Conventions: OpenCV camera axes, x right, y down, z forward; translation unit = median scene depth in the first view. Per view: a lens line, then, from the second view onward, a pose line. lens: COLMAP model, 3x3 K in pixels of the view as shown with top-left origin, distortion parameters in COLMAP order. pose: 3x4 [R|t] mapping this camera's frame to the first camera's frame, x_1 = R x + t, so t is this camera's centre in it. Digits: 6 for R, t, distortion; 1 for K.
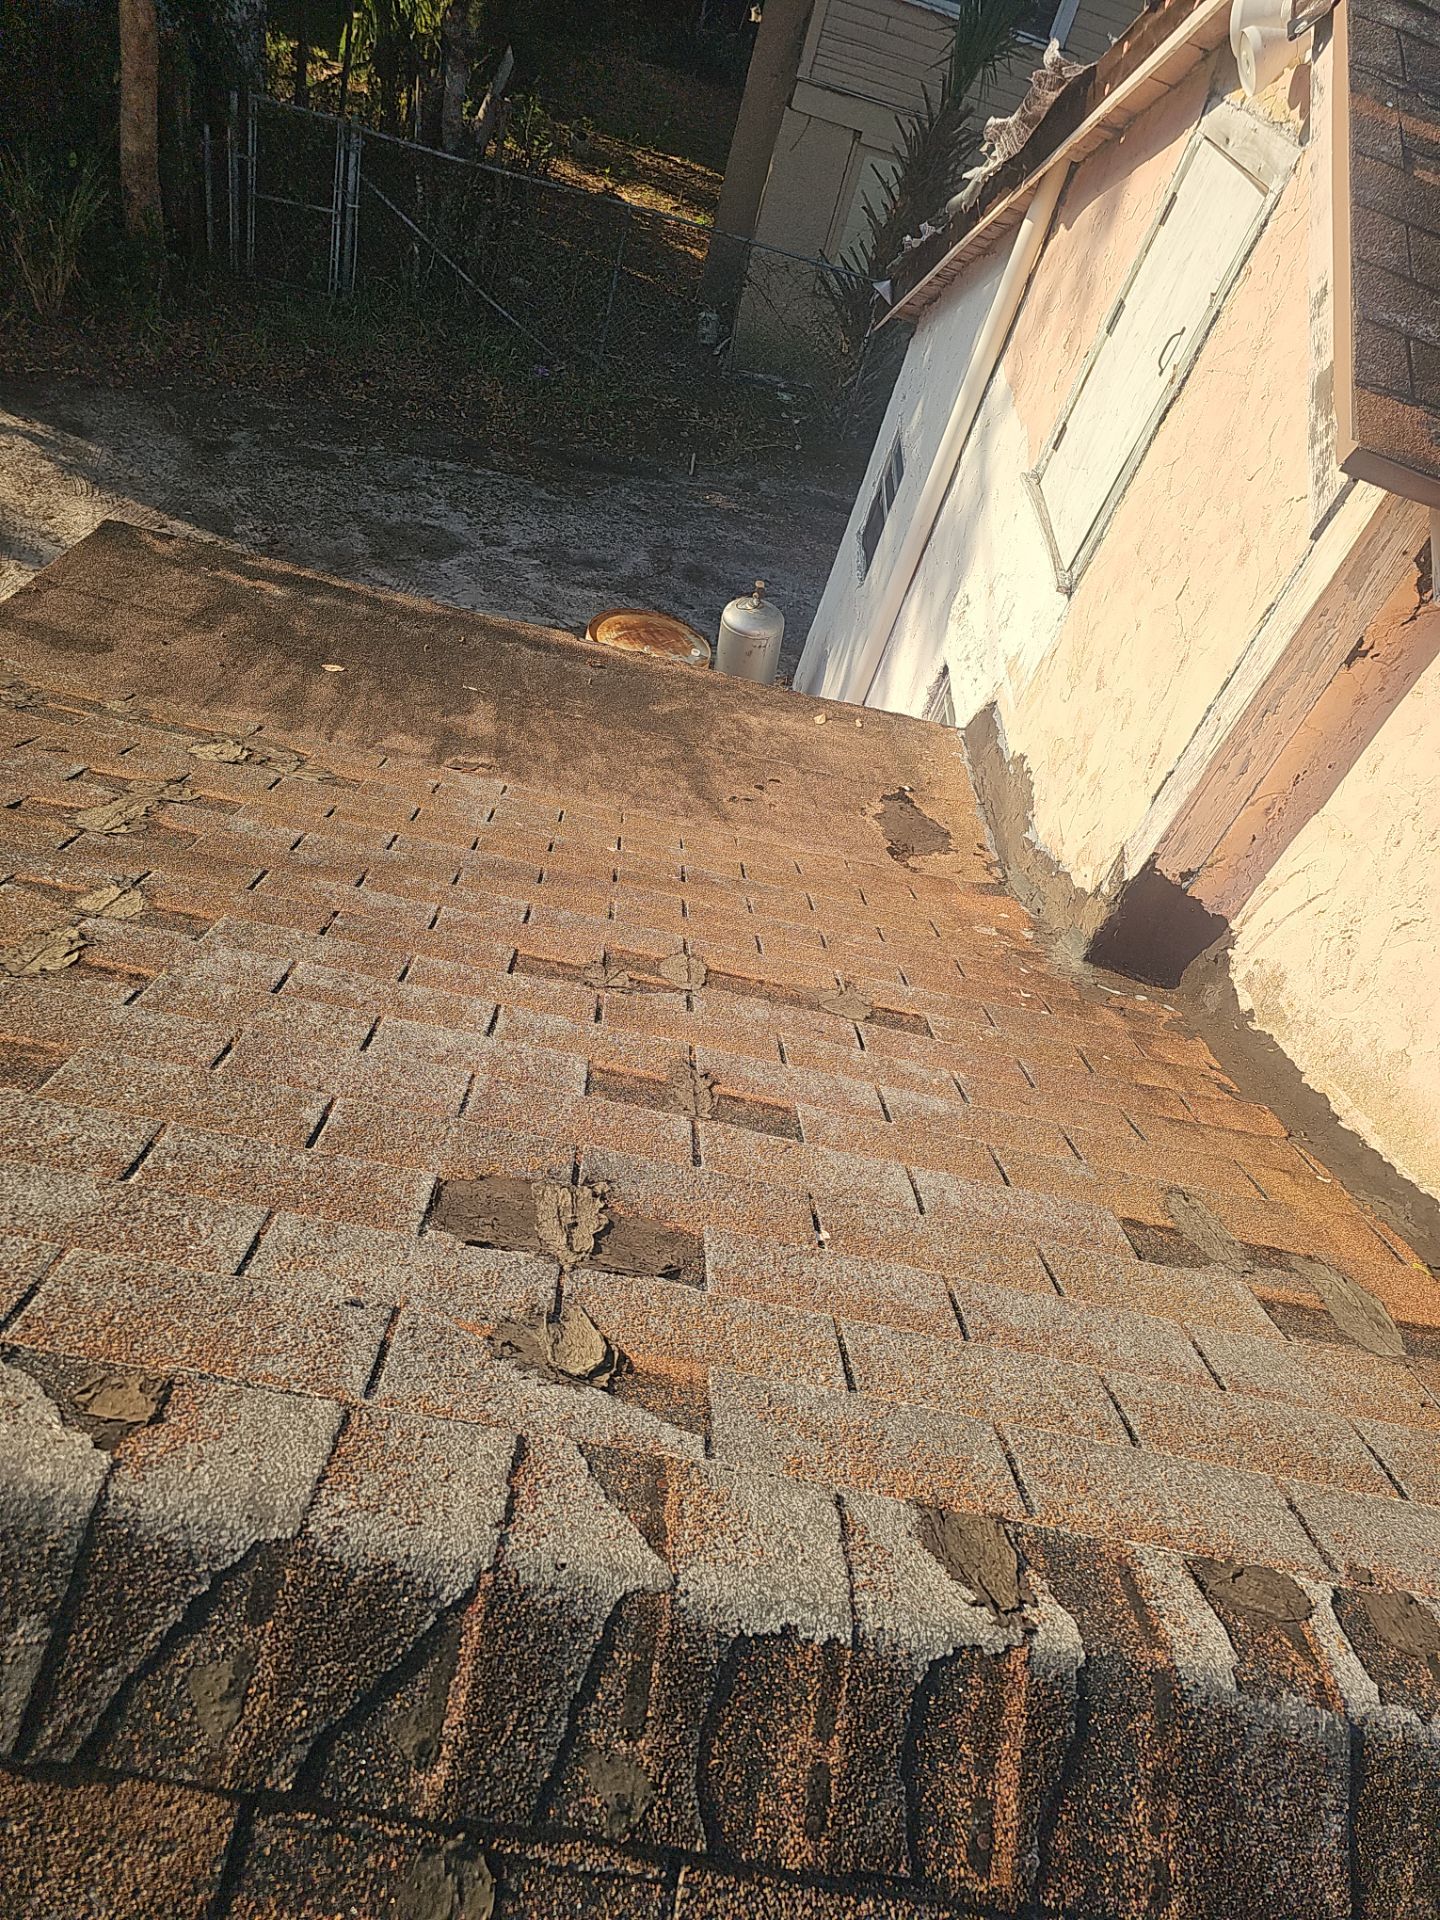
lens RADIAL K [[1301.1, 0, 629.1], [0, 1301.1, 954.8], [0, 0, 1]] dist [0.057679, -0.054563]
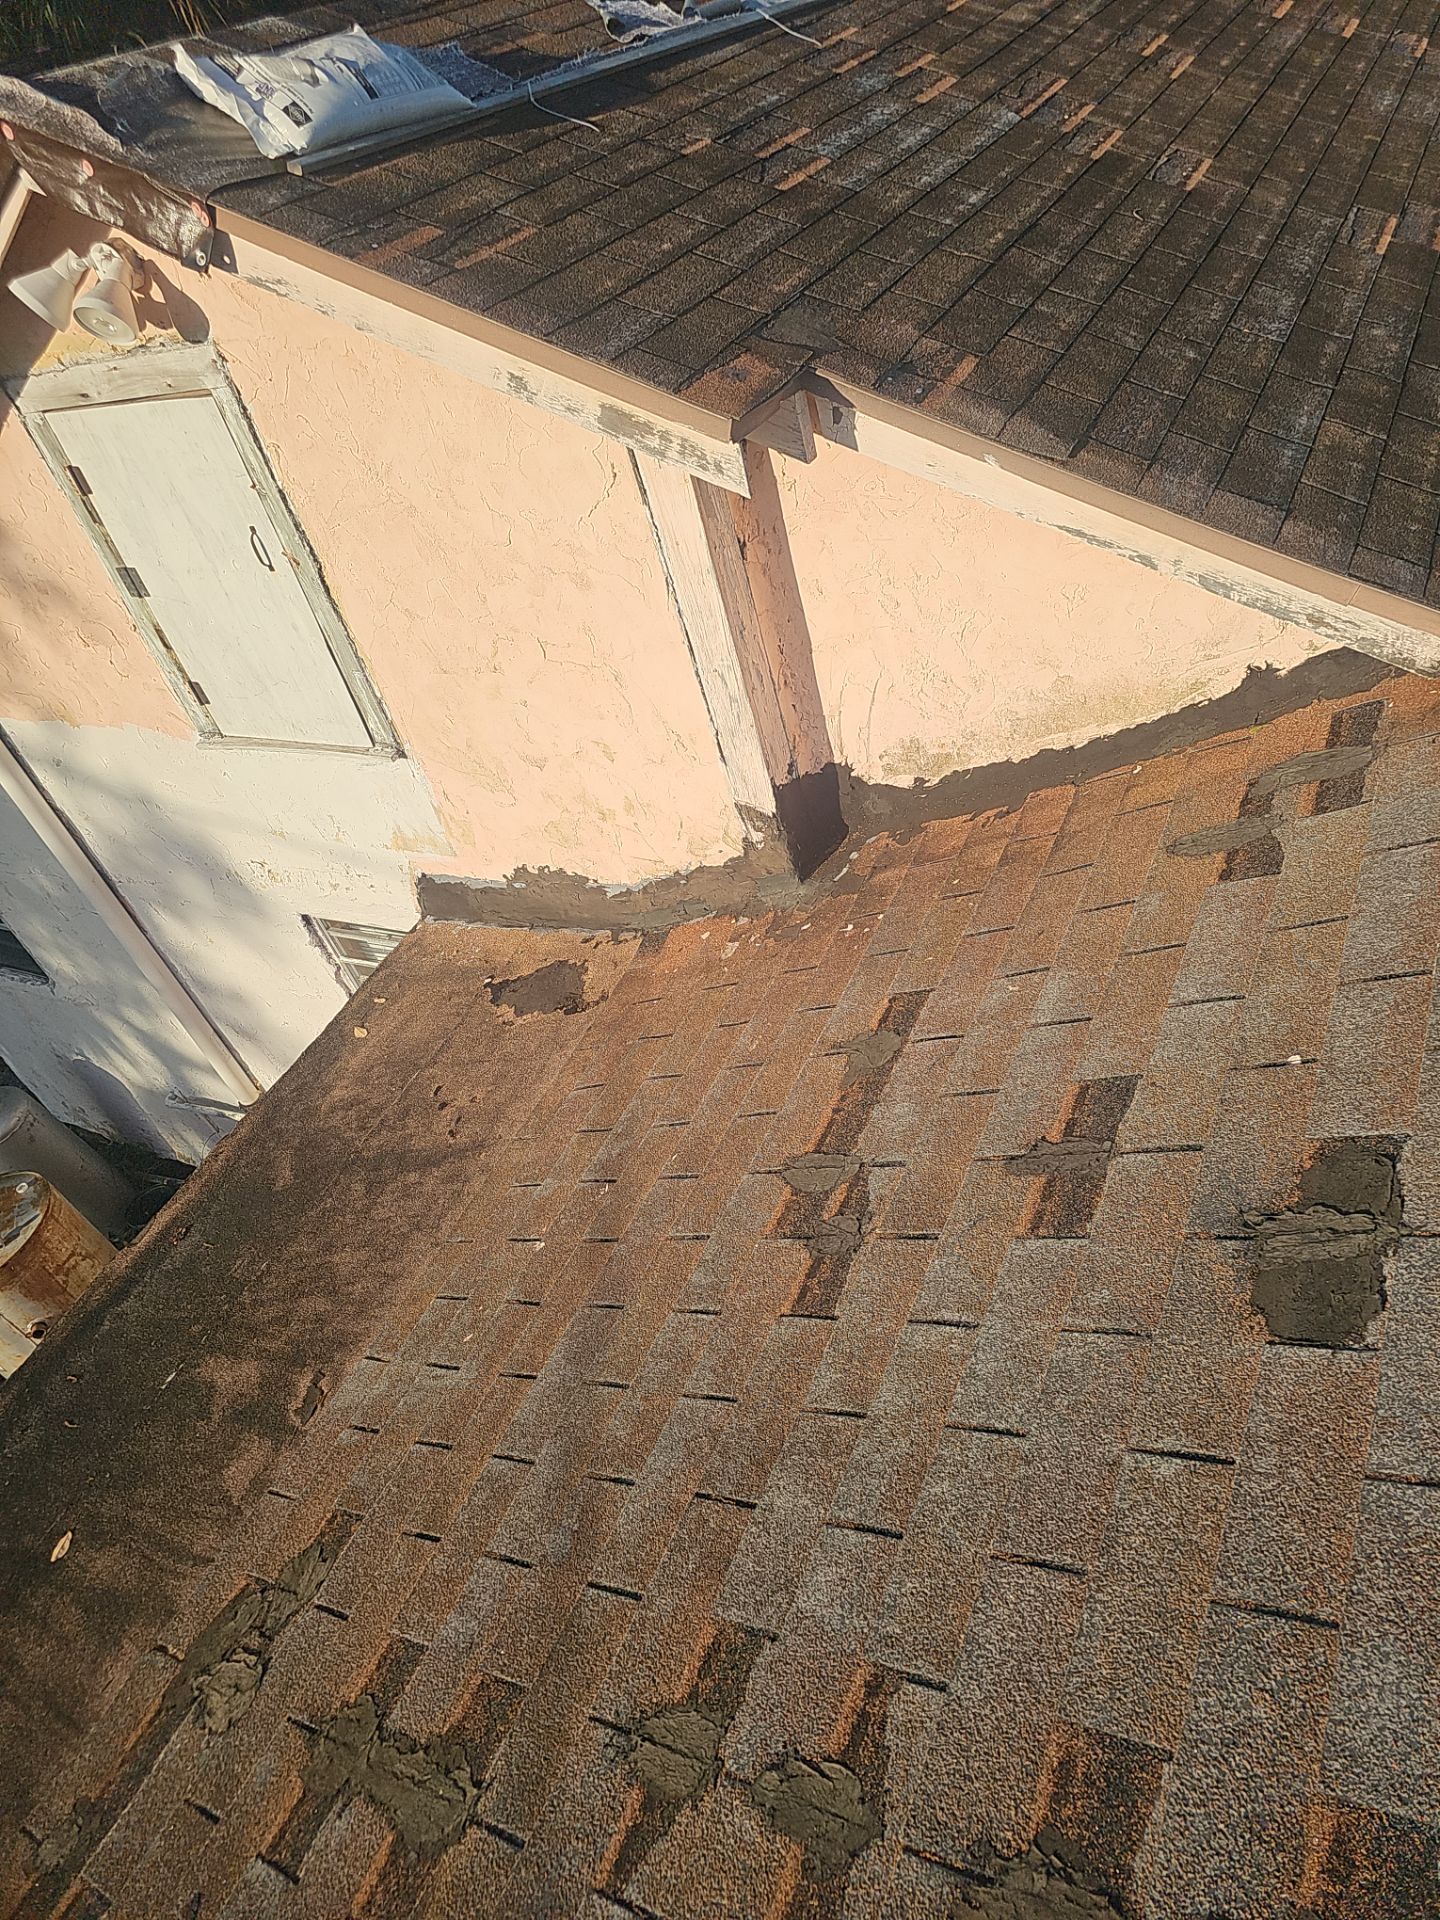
lens RADIAL K [[1329.3, 0, 717.5], [0, 1329.3, 972.8], [0, 0, 1]] dist [0.117076, -0.200153]
pose [[0.285031, -0.824196, 0.489344, -0.274914], [0.852943, 0.451015, 0.262819, -0.303134], [-0.437316, 0.342471, 0.831546, 0.109219]]
